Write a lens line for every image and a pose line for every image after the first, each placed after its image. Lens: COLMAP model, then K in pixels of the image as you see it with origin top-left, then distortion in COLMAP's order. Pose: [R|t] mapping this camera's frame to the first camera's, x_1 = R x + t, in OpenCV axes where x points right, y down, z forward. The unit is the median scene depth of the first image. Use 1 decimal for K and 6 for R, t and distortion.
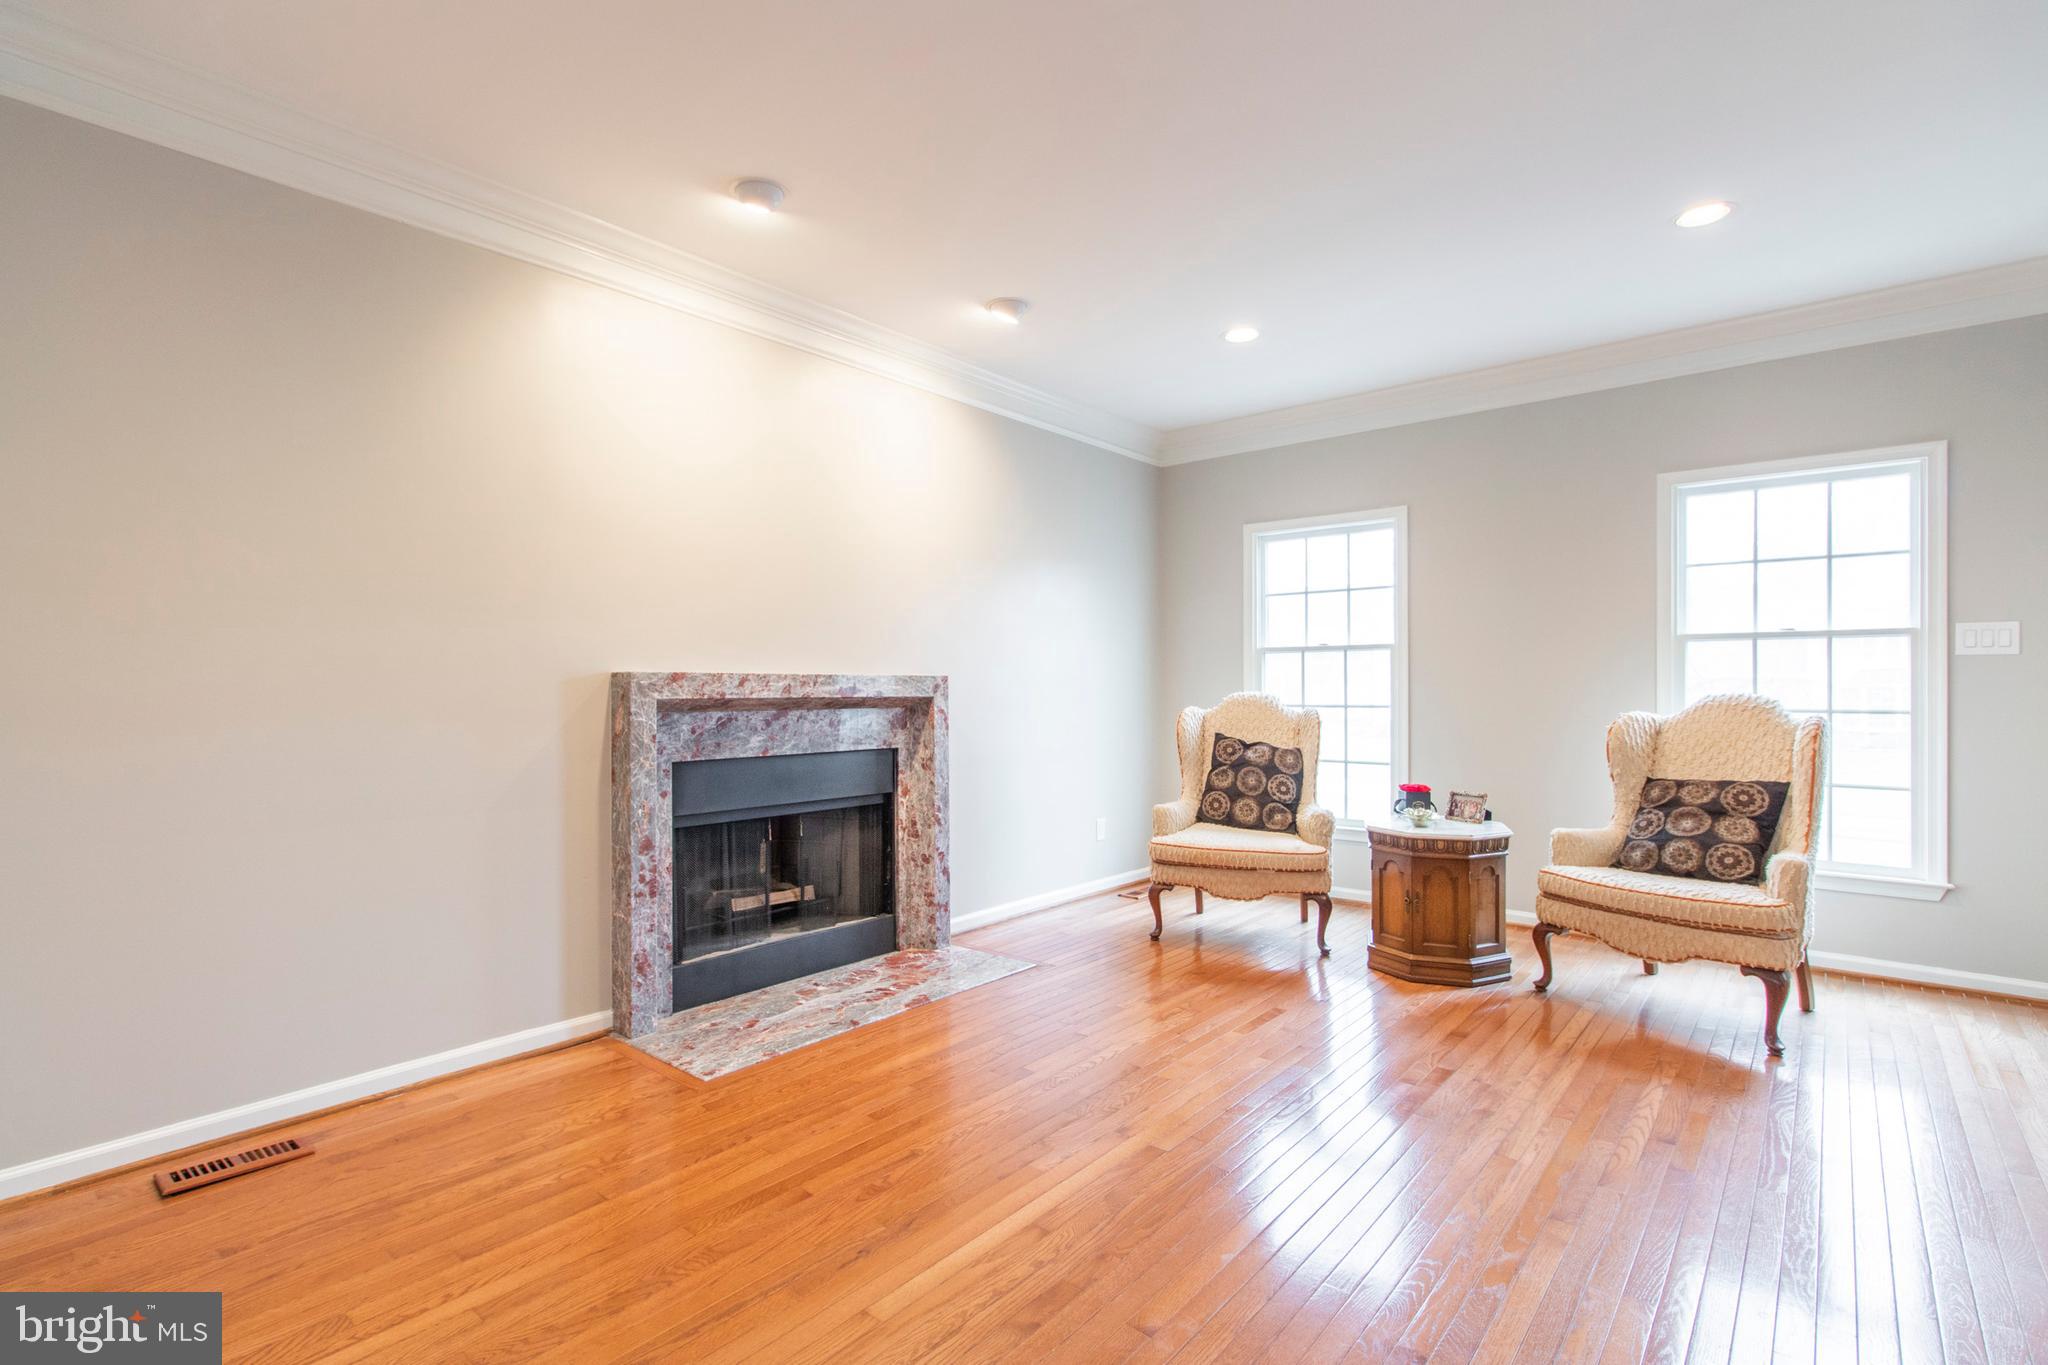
lens RADIAL K [[951.5, 0, 1006.2], [0, 951.5, 686.8], [0, 0, 1]] dist [-0.003570, 0.000913]
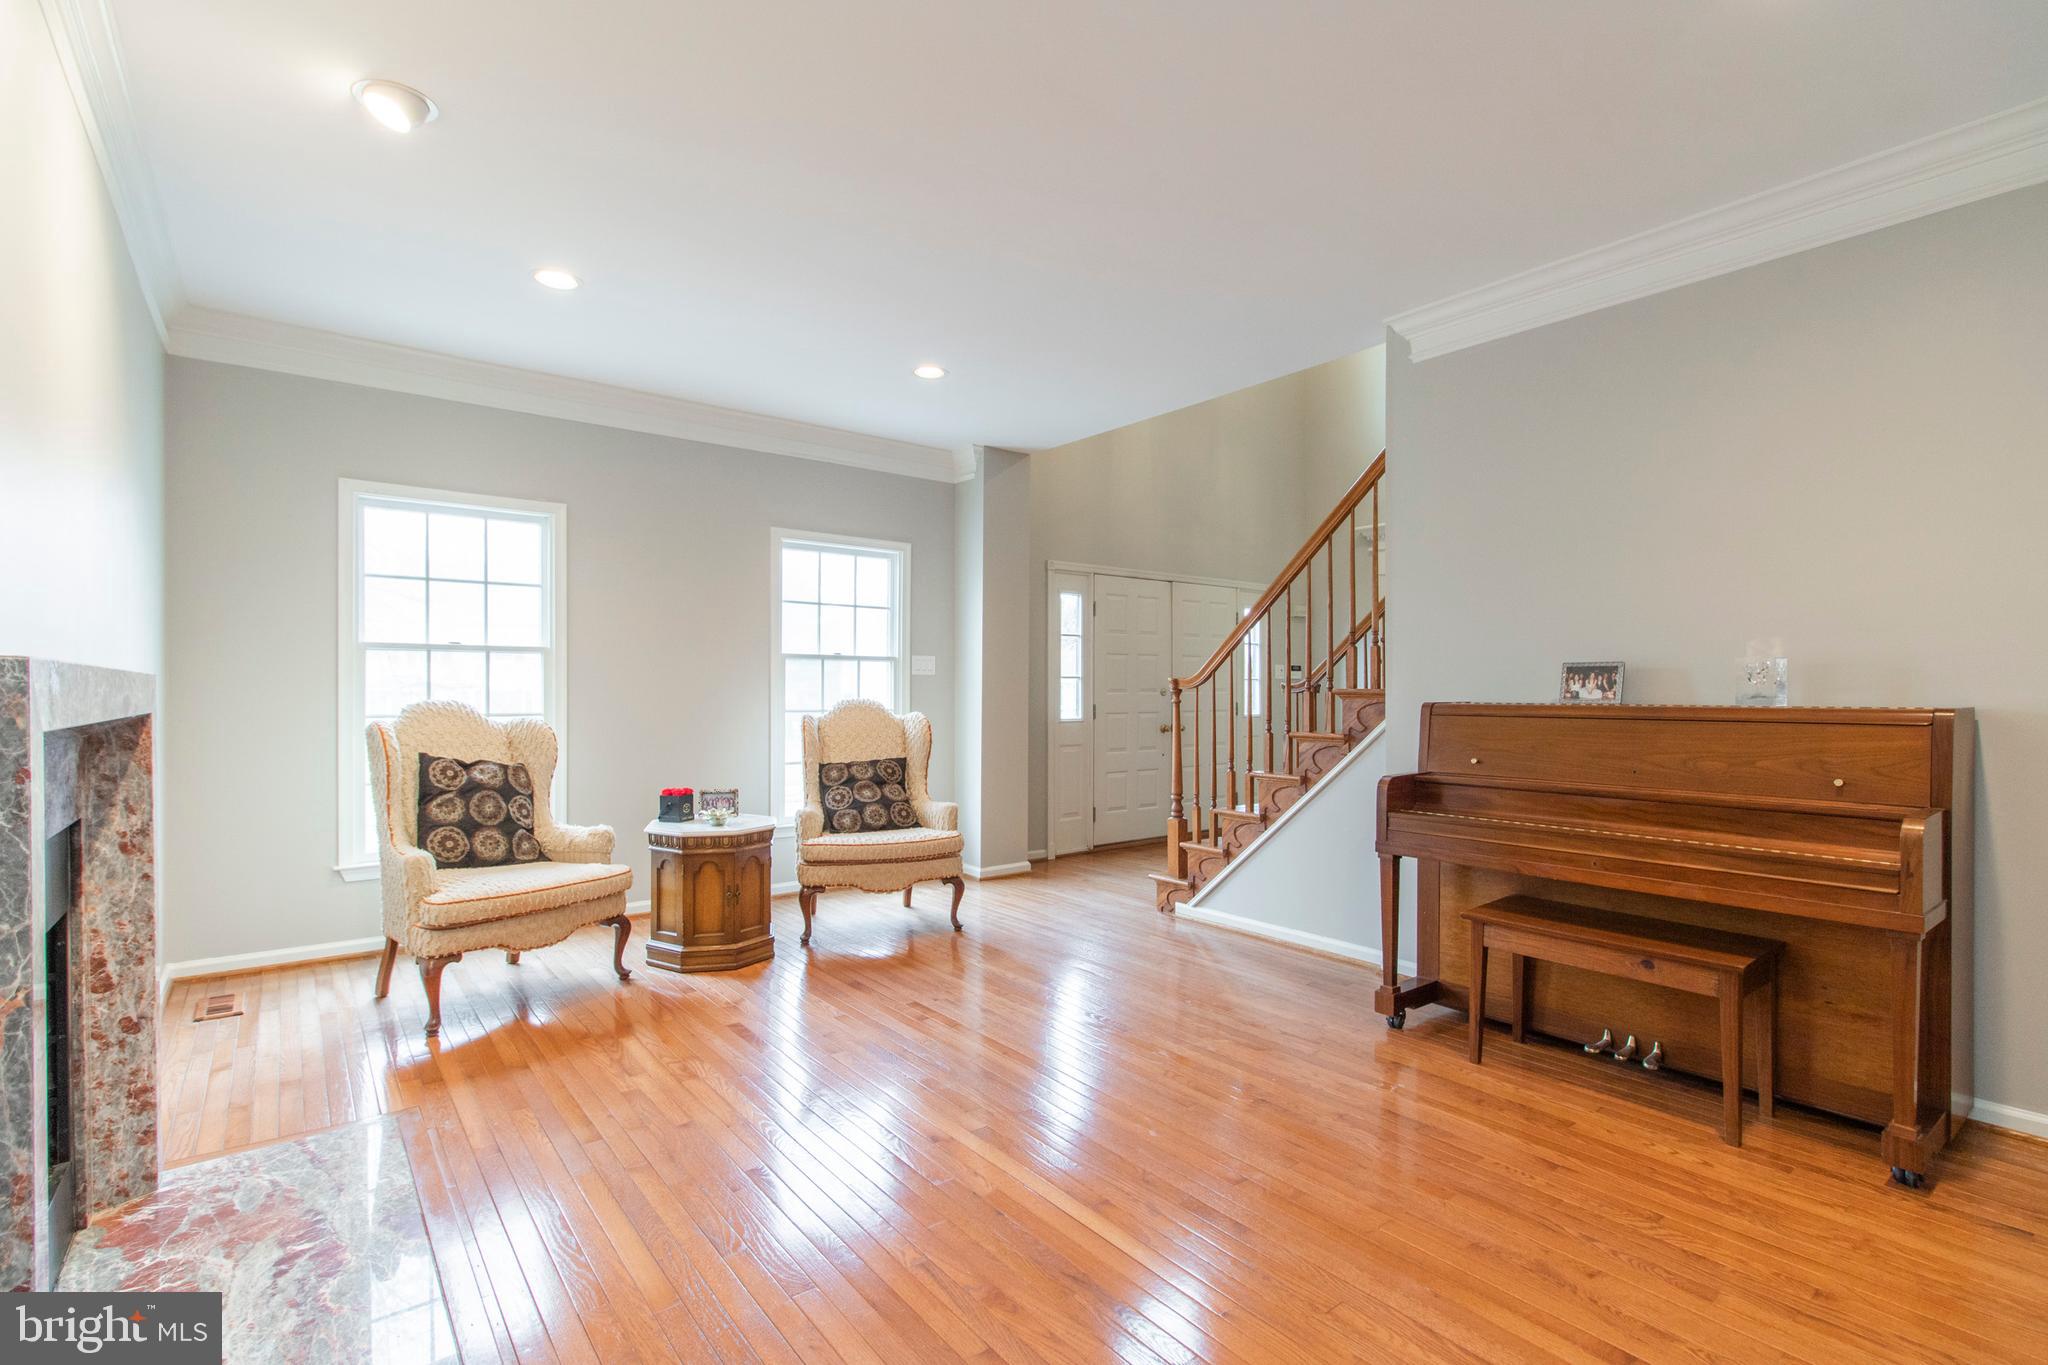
lens RADIAL K [[951.5, 0, 1006.2], [0, 951.5, 694.6], [0, 0, 1]] dist [-0.003570, 0.000913]
pose [[0.200790, -0.000614, 0.979634, -0.497460], [-0.000666, 0.999999, 0.000763, 0.000002], [-0.979634, -0.000806, 0.200789, 0.431311]]
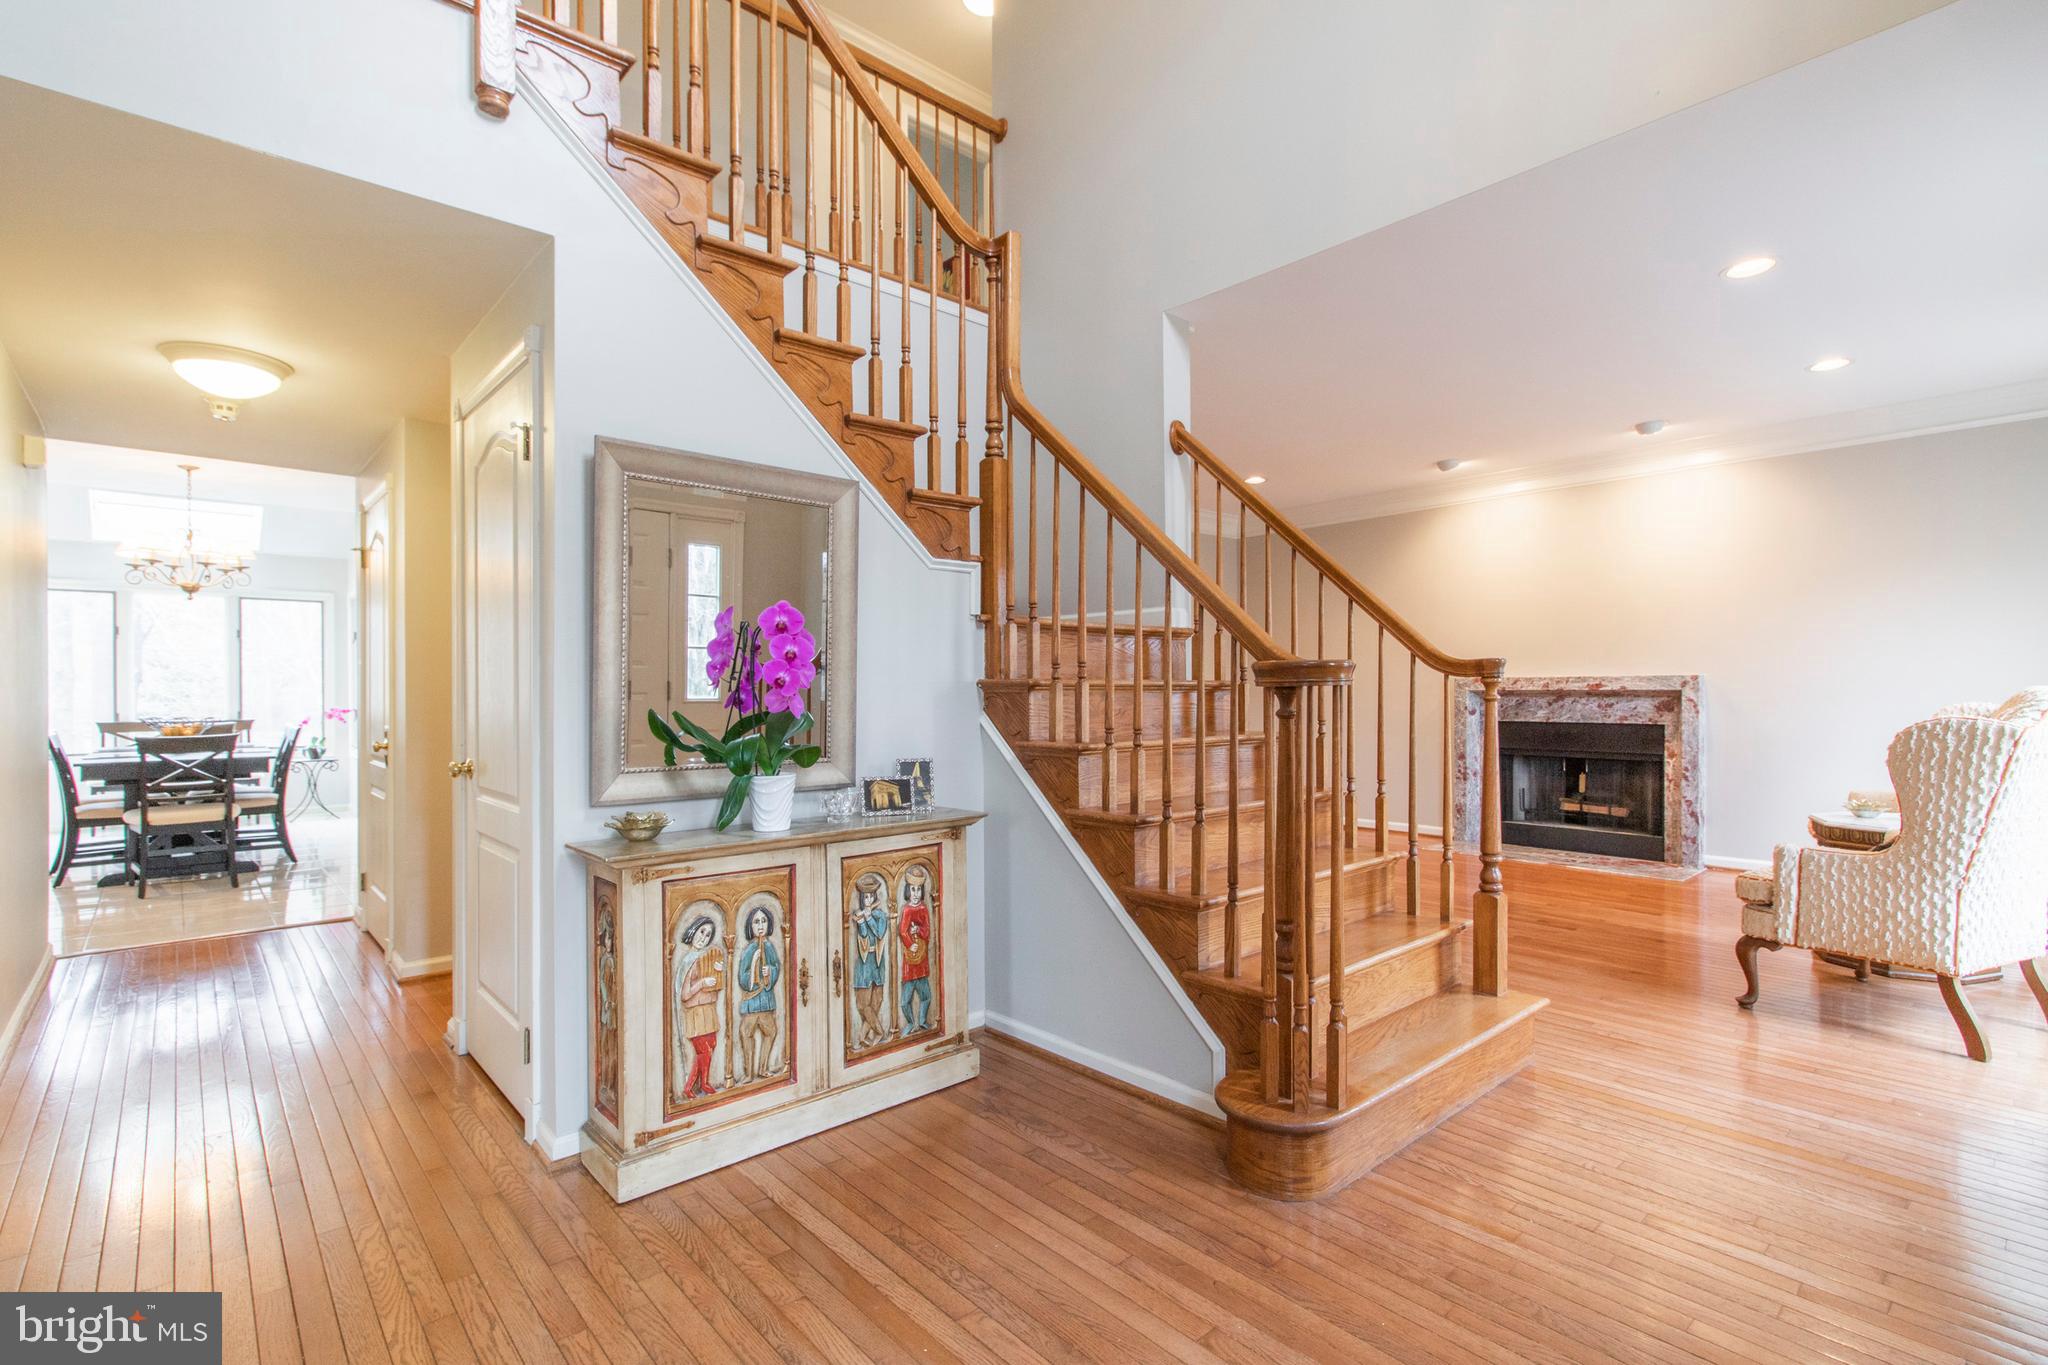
lens RADIAL K [[951.5, 0, 1022.8], [0, 951.5, 688.7], [0, 0, 1]] dist [-0.003570, 0.000913]
pose [[-0.134637, -0.002045, -0.990893, 1.462195], [0.001632, 0.999996, -0.002286, 0.010102], [0.990894, -0.001925, -0.134633, 0.210949]]
